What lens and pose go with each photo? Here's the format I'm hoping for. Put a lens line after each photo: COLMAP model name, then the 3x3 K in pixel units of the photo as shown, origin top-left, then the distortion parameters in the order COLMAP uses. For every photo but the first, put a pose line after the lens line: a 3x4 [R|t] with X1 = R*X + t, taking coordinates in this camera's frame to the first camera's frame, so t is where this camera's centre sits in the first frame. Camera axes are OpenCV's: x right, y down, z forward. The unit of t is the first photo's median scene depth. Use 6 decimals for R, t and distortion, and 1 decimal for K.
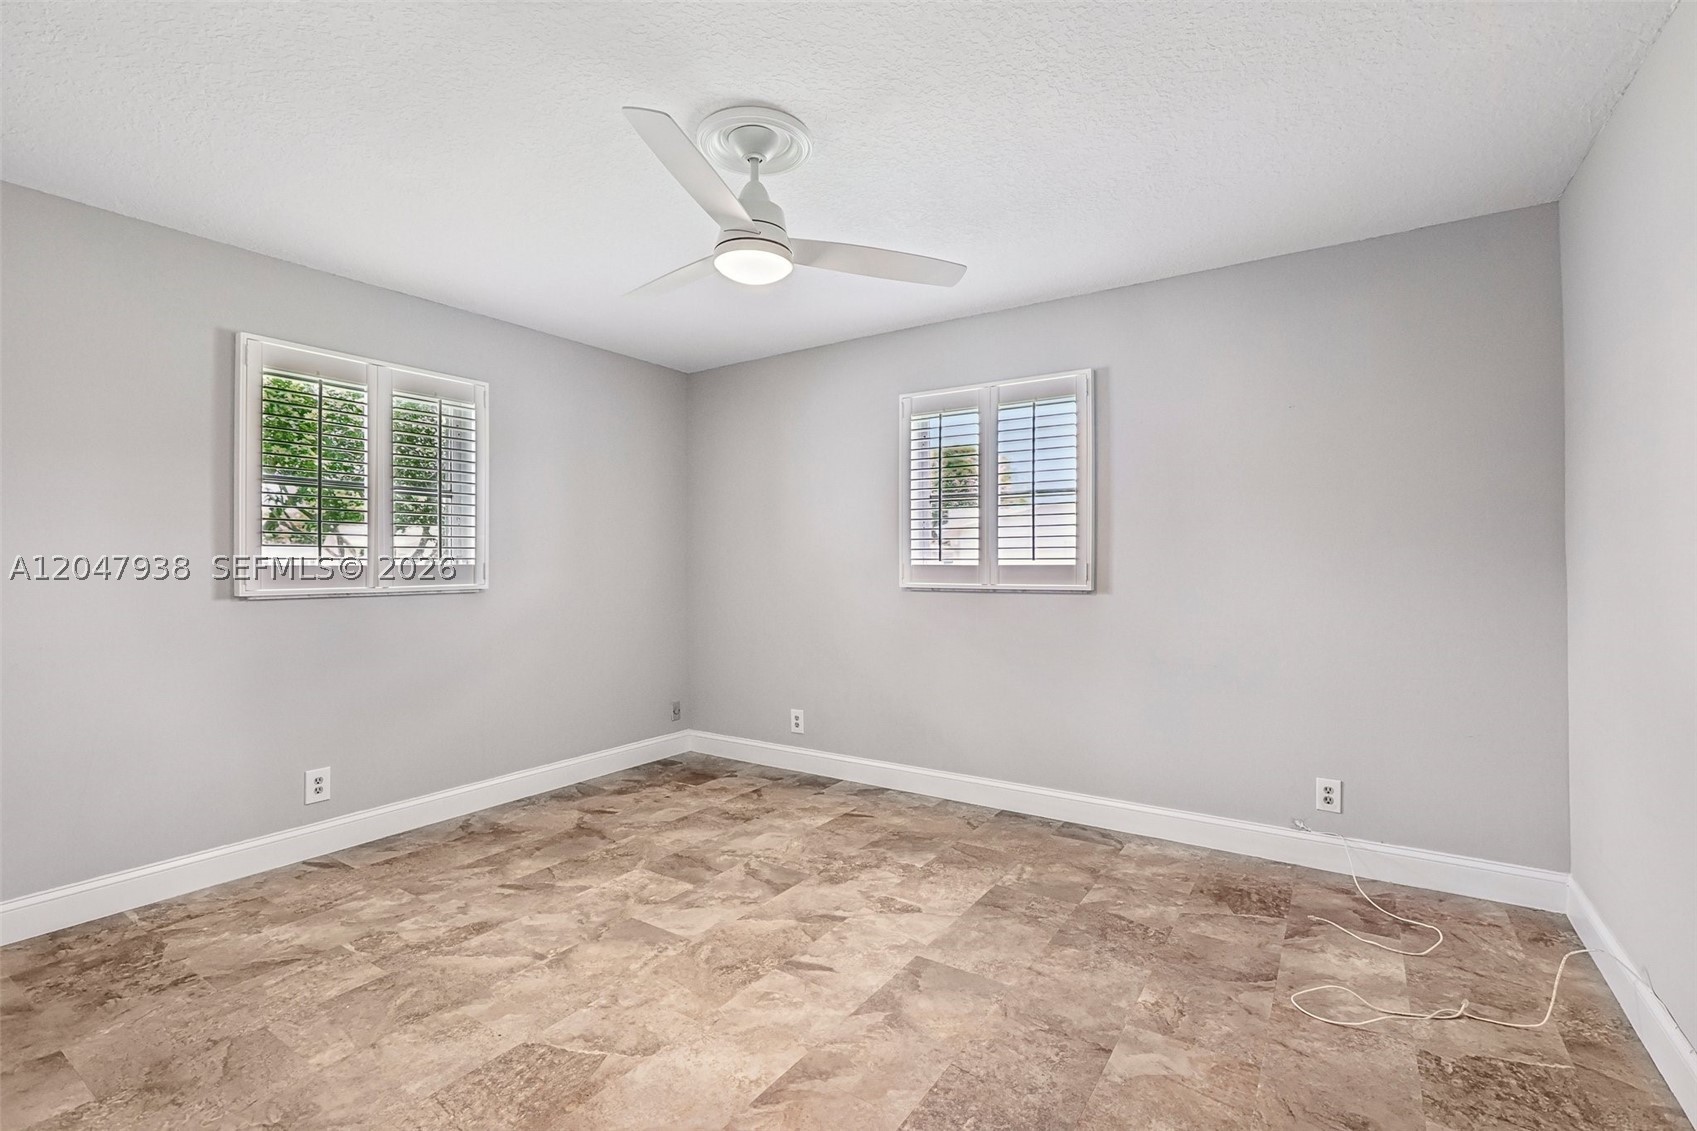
lens RADIAL K [[749.6, 0, 848.1], [0, 749.6, 558.9], [0, 0, 1]] dist [-0.002611, 0.001136]
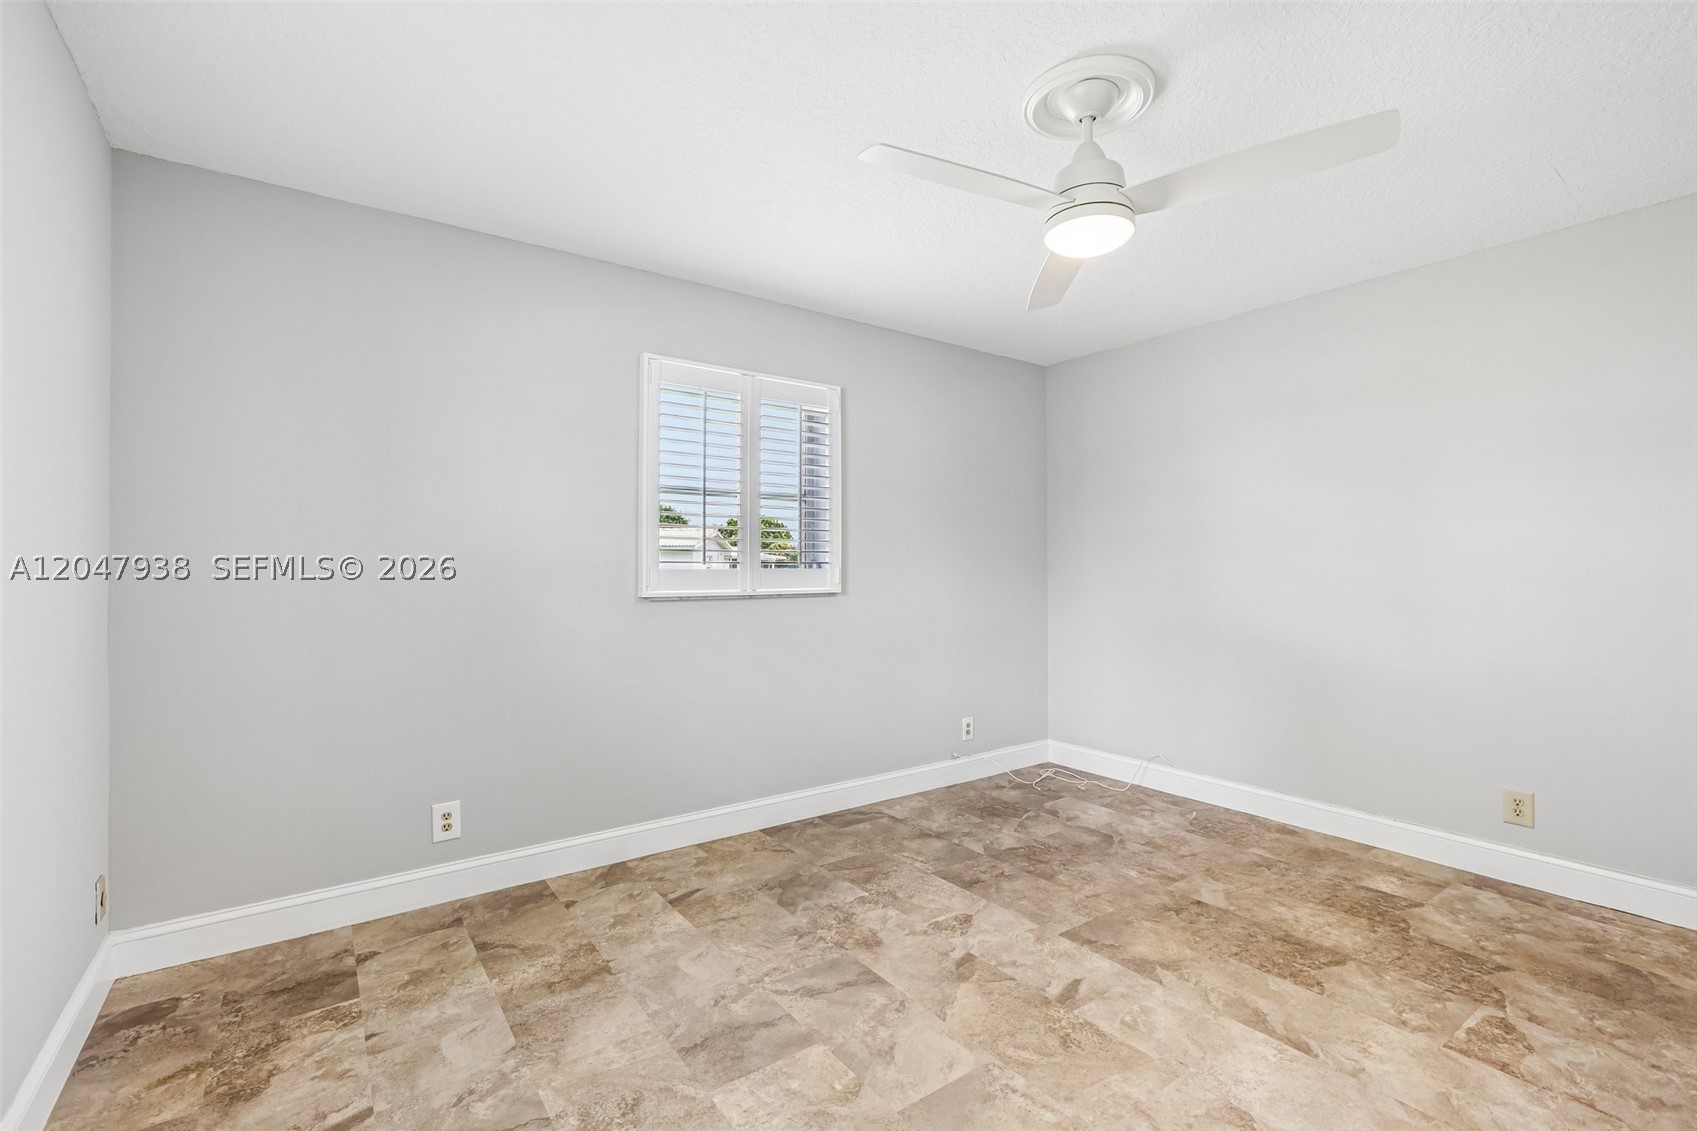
lens RADIAL K [[752.8, 0, 848.2], [0, 752.8, 560.4], [0, 0, 1]] dist [-0.004016, 0.003068]
pose [[0.355397, 0.009825, 0.934664, -0.850463], [-0.006496, 0.999947, -0.008041, 0.006775], [-0.934693, -0.003214, 0.355441, 0.752281]]
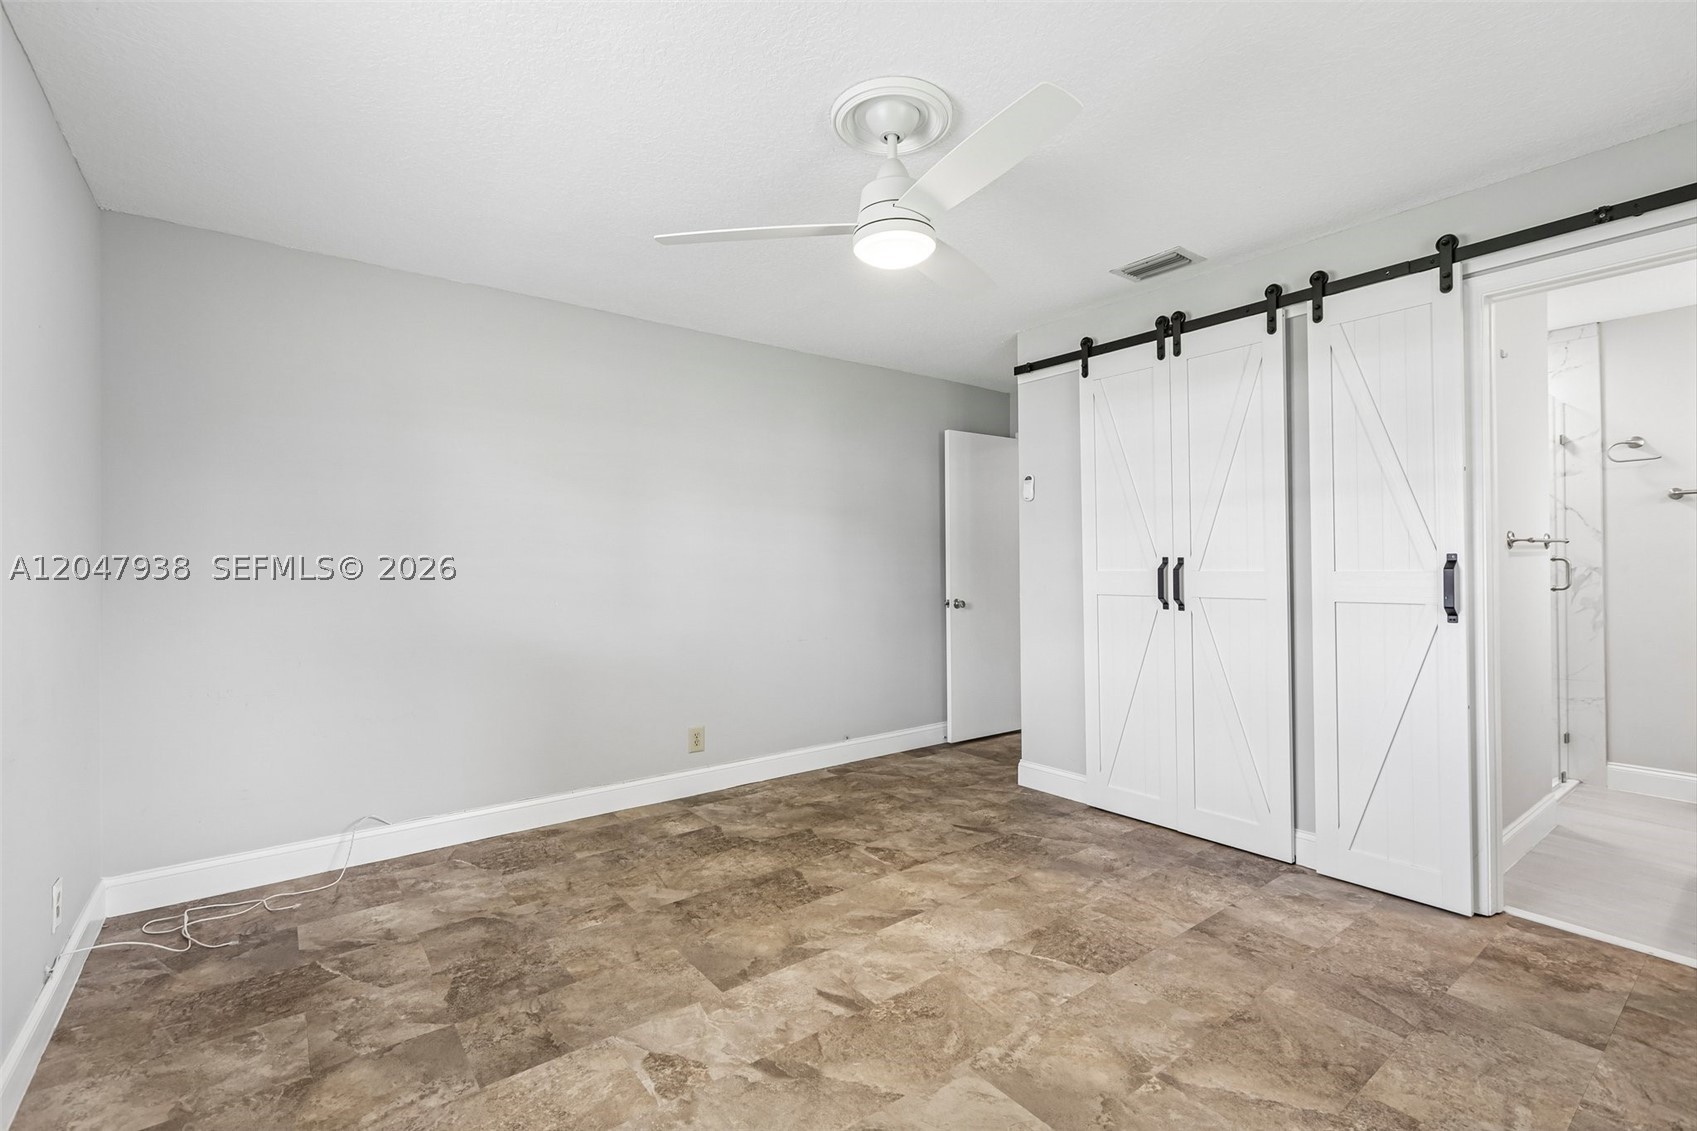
lens RADIAL K [[752.8, 0, 848.2], [0, 752.8, 560.4], [0, 0, 1]] dist [-0.004016, 0.003068]
pose [[-0.944955, 0.011859, 0.326984, -0.300670], [0.007545, 0.999867, -0.014459, 0.013906], [-0.327112, -0.011196, -0.944919, 1.523464]]
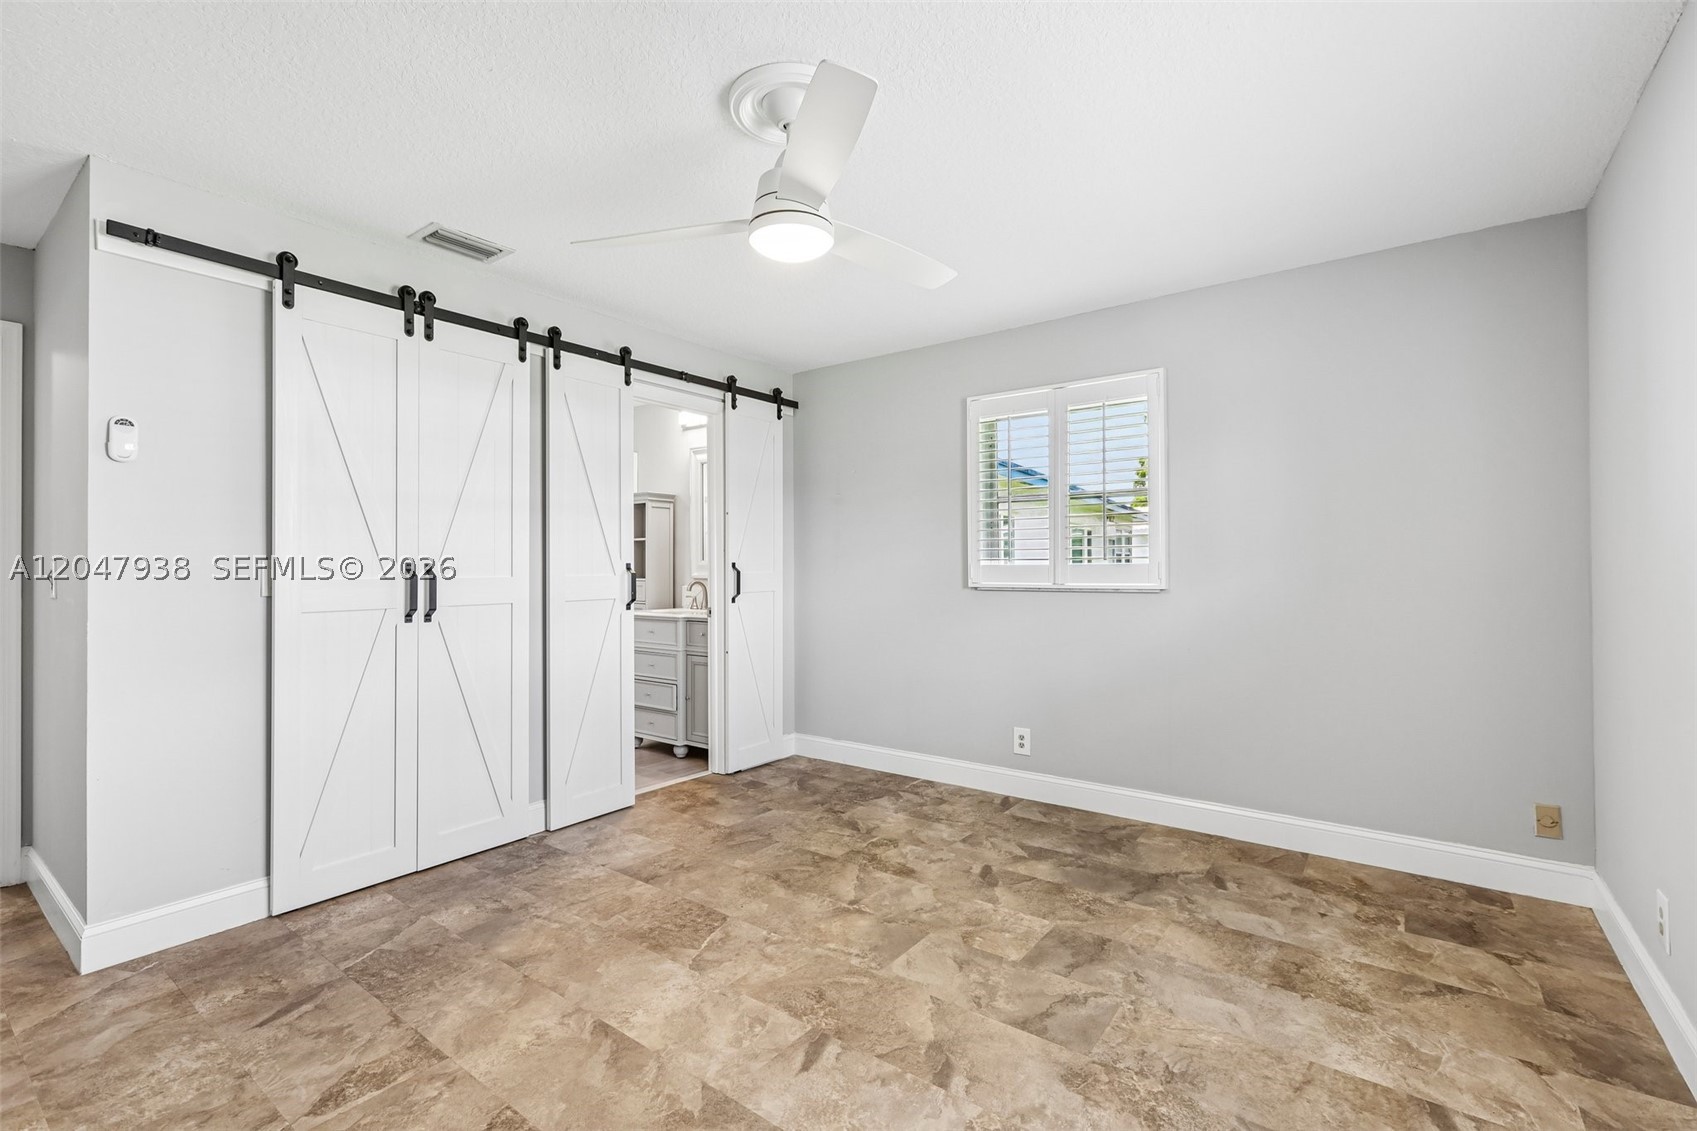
lens RADIAL K [[749.6, 0, 848.1], [0, 749.6, 558.9], [0, 0, 1]] dist [-0.002611, 0.001136]
pose [[-0.052554, -0.007980, -0.998586, 0.629005], [0.012674, 0.999882, -0.008657, 0.006783], [0.998538, -0.013111, -0.052447, 0.883529]]
